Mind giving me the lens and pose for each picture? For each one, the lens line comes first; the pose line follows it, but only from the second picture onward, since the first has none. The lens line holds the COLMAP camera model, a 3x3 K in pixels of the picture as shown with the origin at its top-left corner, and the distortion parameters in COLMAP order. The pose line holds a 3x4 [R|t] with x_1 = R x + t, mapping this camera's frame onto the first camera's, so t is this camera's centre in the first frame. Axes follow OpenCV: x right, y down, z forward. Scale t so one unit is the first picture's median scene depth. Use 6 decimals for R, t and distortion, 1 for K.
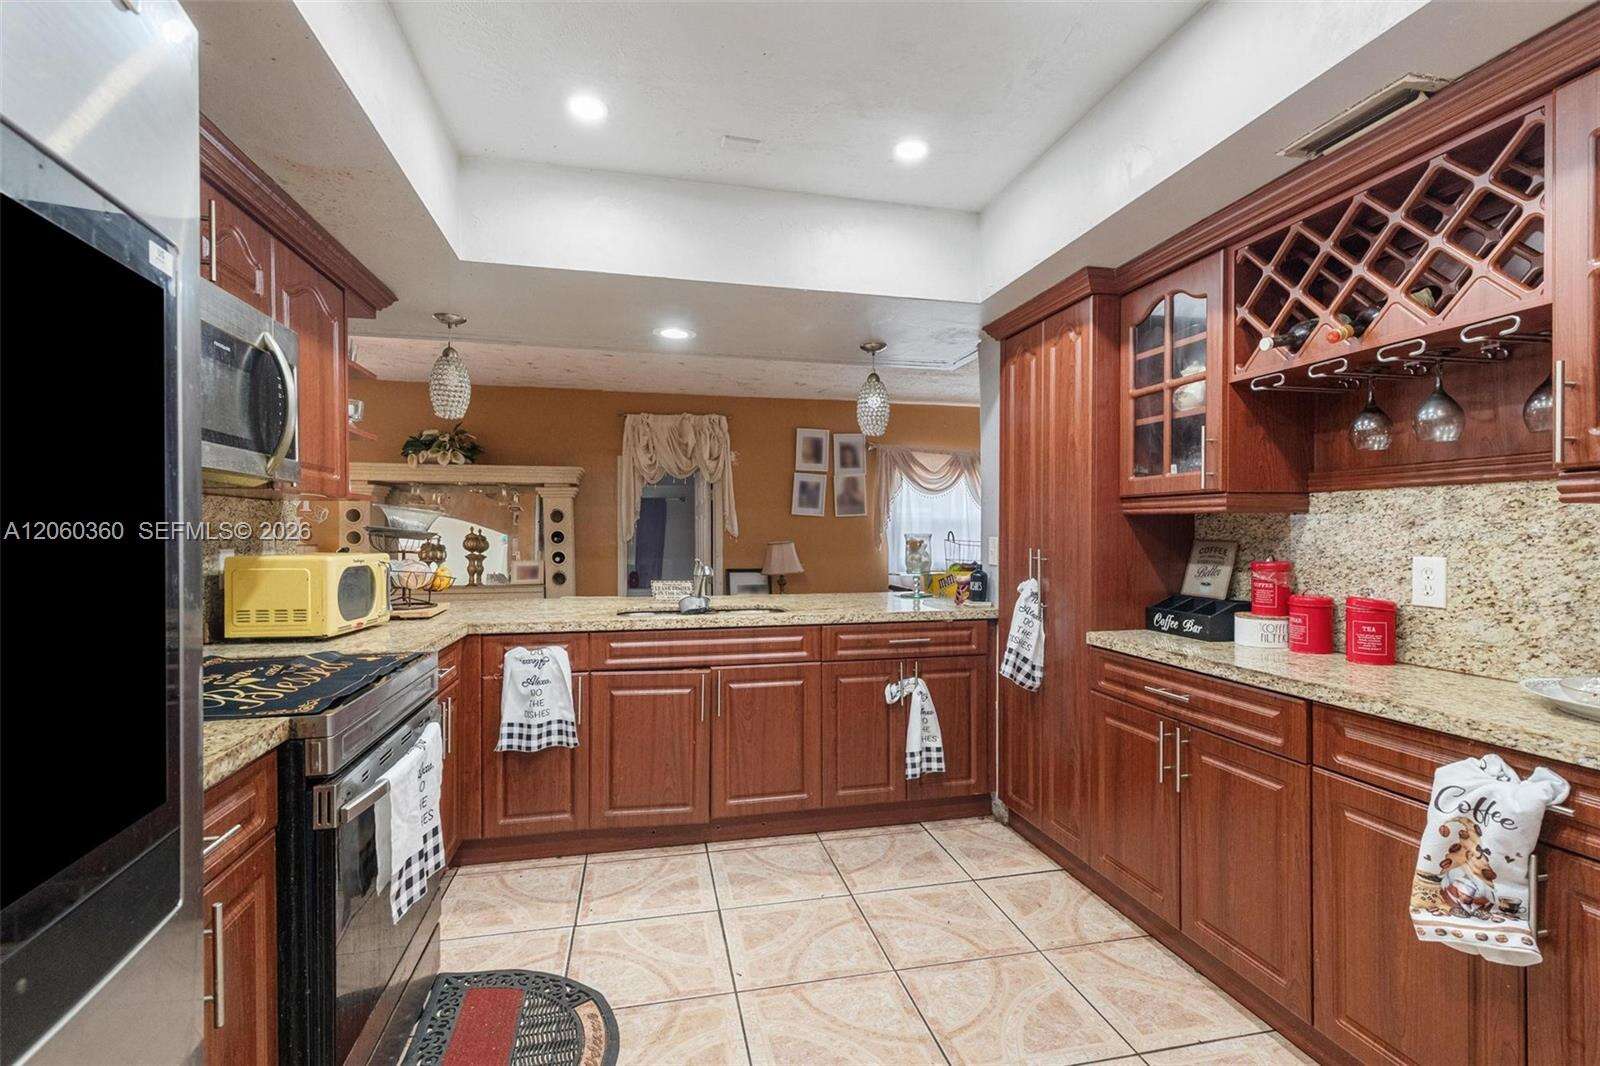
lens RADIAL K [[754.0, 0, 807.6], [0, 754.0, 536.5], [0, 0, 1]] dist [-0.006364, -0.000393]
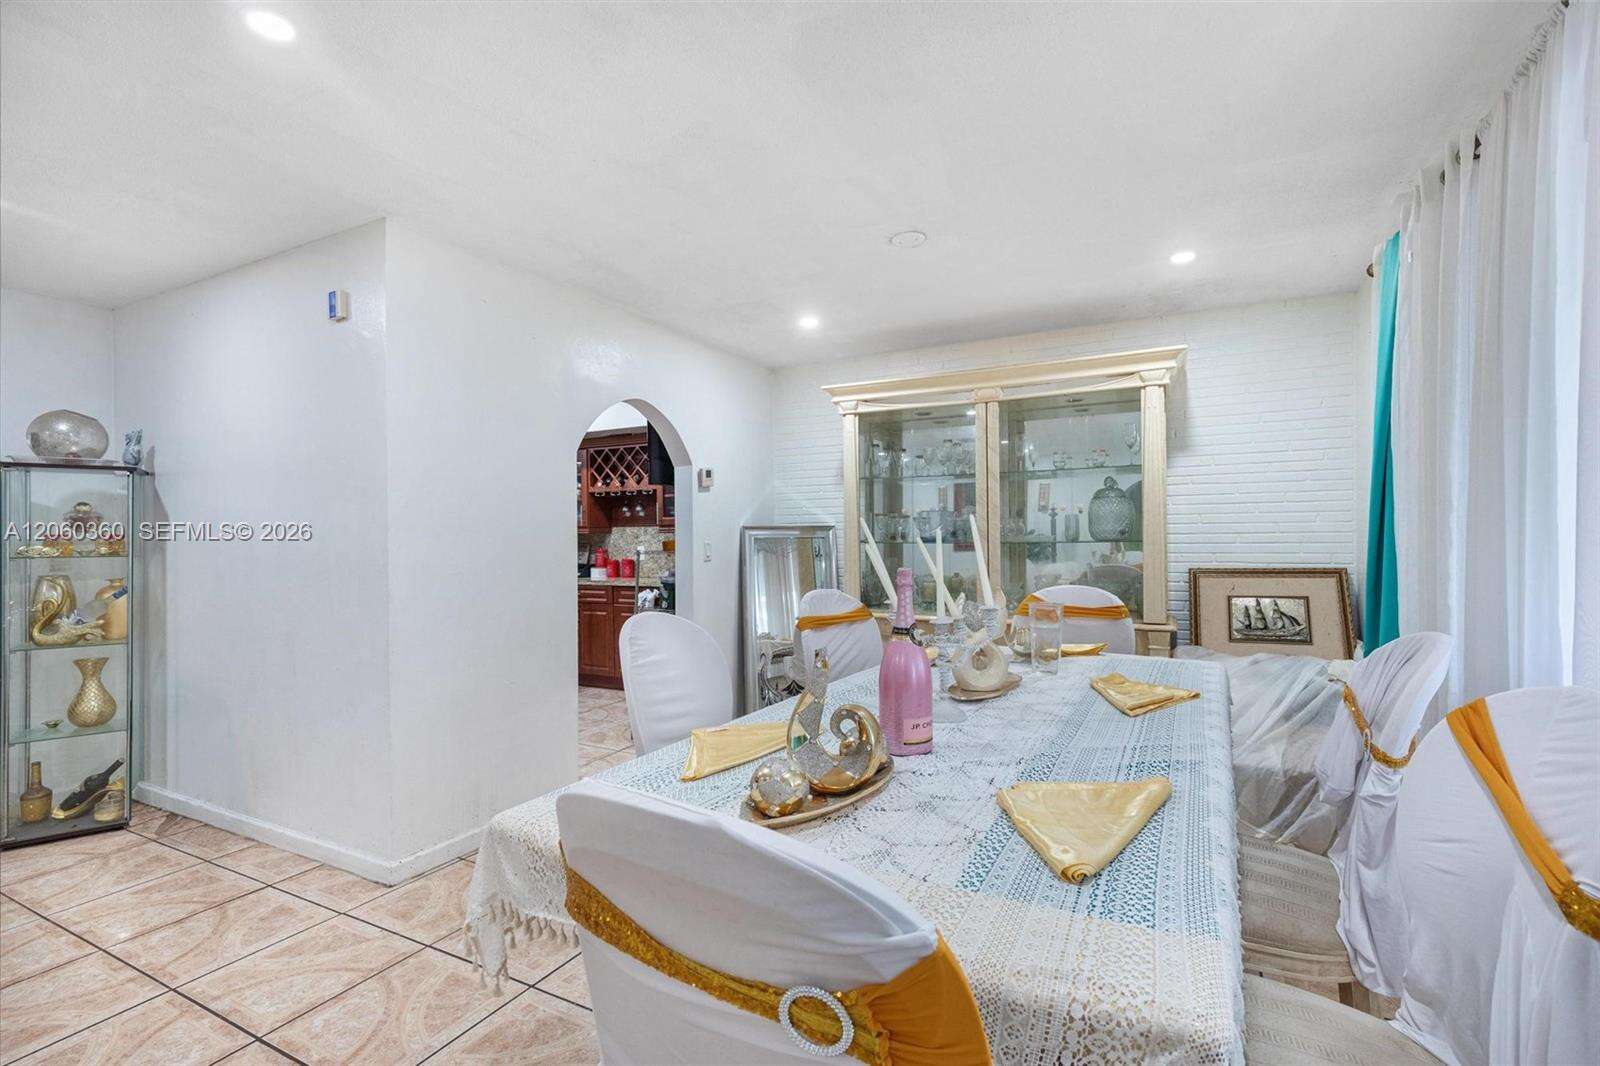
lens RADIAL K [[754.0, 0, 806.4], [0, 754.0, 535.3], [0, 0, 1]] dist [-0.006364, -0.000393]
pose [[0.668036, -0.017094, 0.743932, -1.275076], [0.021704, 0.999758, 0.003483, -0.019797], [-0.743812, 0.013819, 0.668246, -1.924629]]
